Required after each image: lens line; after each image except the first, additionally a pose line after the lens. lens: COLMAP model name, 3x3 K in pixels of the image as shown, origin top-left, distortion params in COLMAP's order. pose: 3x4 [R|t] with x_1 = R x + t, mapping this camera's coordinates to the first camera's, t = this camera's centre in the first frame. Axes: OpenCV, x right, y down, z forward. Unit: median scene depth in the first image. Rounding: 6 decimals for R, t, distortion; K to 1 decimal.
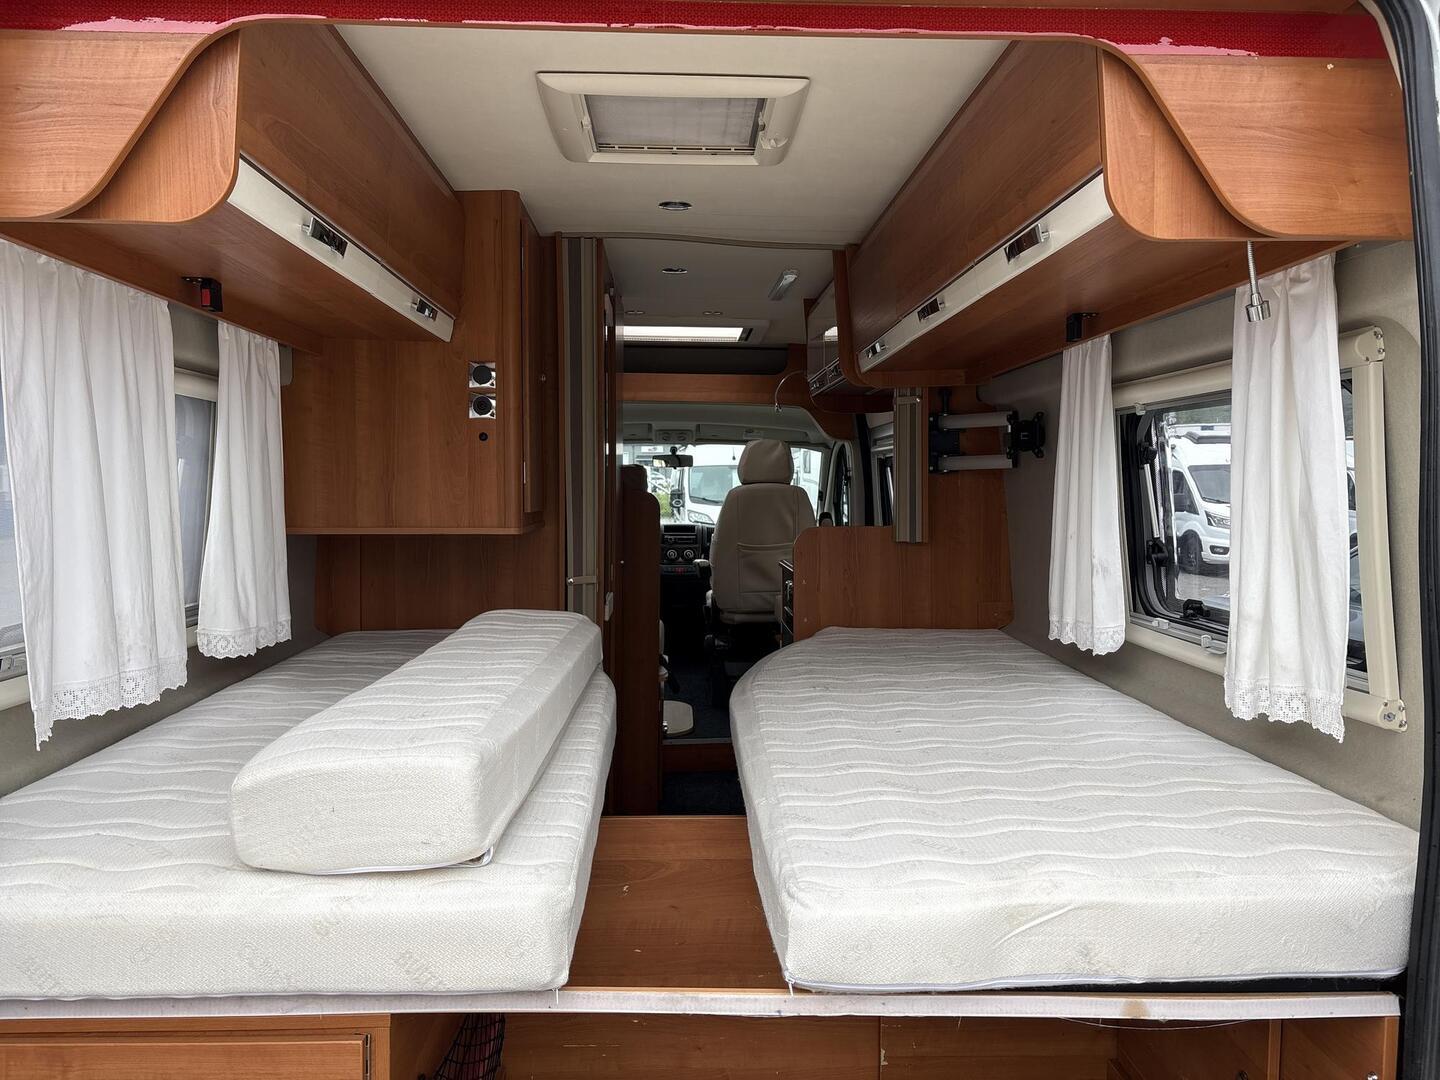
lens RADIAL K [[1094.3, 0, 724.7], [0, 1094.3, 538.8], [0, 0, 1]] dist [0.026222, -0.027120]
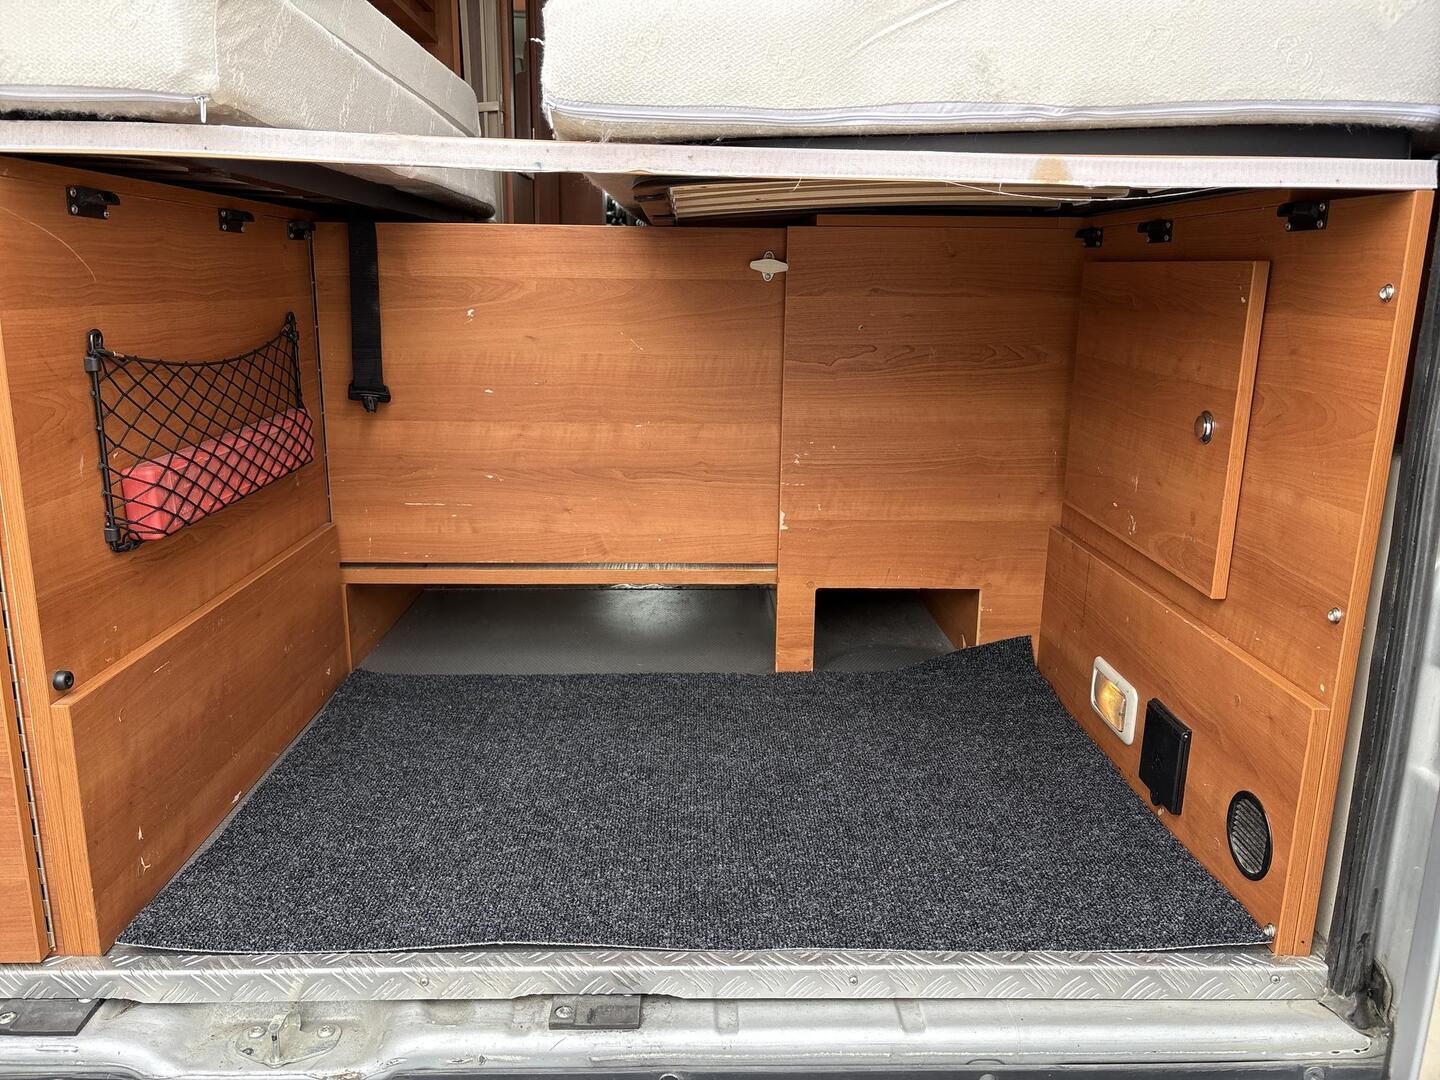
lens RADIAL K [[1094.3, 0, 713.2], [0, 1094.3, 537.0], [0, 0, 1]] dist [0.026222, -0.027120]
pose [[0.999712, 0.007559, -0.022778, 0.110713], [-0.003186, 0.982501, 0.186230, 0.329909], [0.023787, -0.186104, 0.982242, 0.168131]]
